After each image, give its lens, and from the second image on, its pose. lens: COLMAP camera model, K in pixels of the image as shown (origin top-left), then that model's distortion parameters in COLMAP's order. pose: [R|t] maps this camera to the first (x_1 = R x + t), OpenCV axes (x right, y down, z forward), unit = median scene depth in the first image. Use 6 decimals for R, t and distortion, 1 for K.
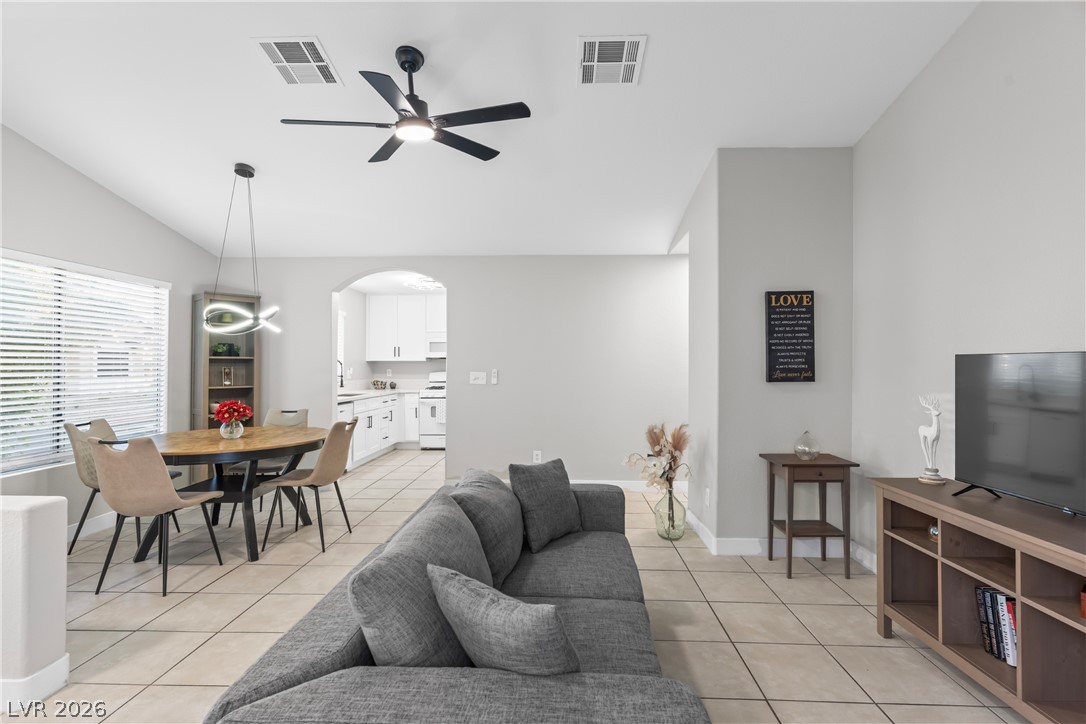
lens RADIAL K [[516.3, 0, 547.5], [0, 516.3, 360.2], [0, 0, 1]] dist [0.002671, 0.000620]
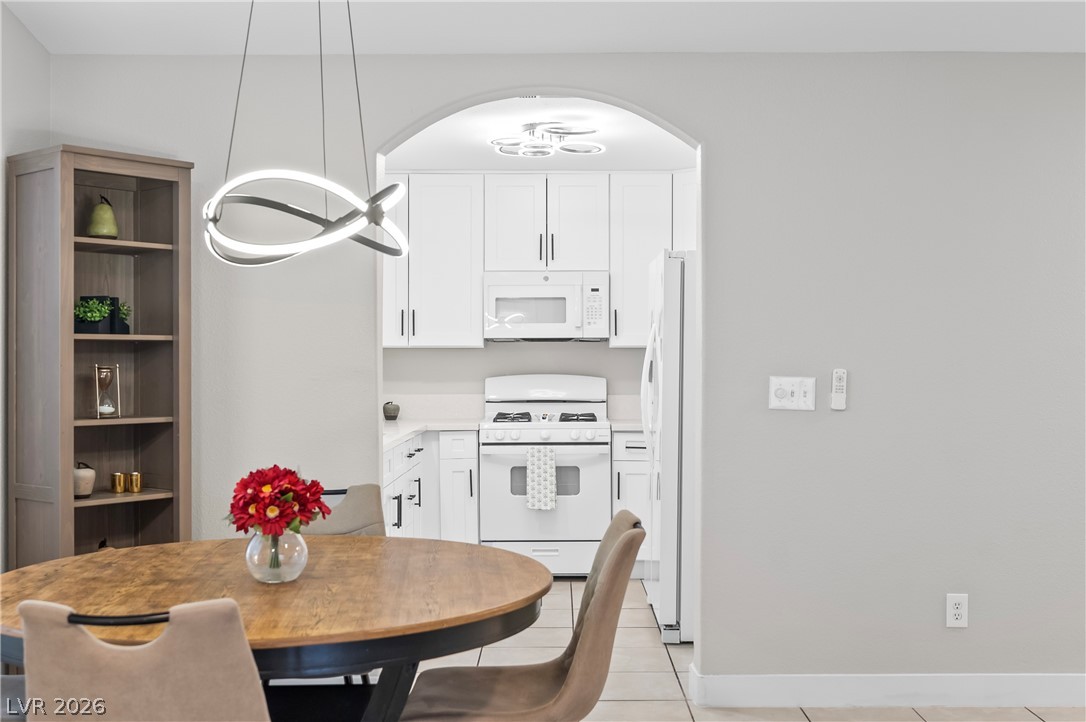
lens RADIAL K [[1207.0, 0, 543.0], [0, 1207.0, 361.0], [0, 0, 1]] dist [0.002987, 0.008107]
pose [[0.999605, -0.002404, 0.027999, -0.353620], [0.002063, 0.999923, 0.012213, 0.001762], [-0.028026, -0.012151, 0.999533, 0.175504]]
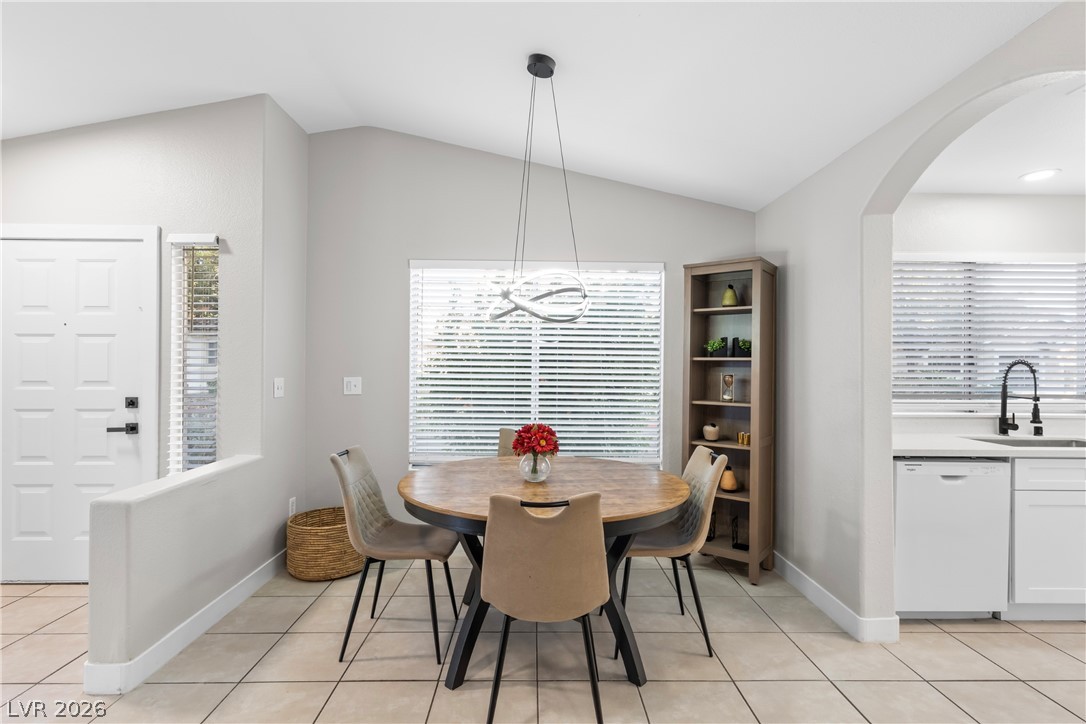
lens RADIAL K [[534.2, 0, 542.0], [0, 534.2, 358.6], [0, 0, 1]] dist [0.000597, 0.001652]
pose [[0.053764, -0.012840, -0.998471, 0.055296], [0.000130, 0.999917, -0.012852, 0.003331], [0.998554, 0.000561, 0.053761, 0.740779]]
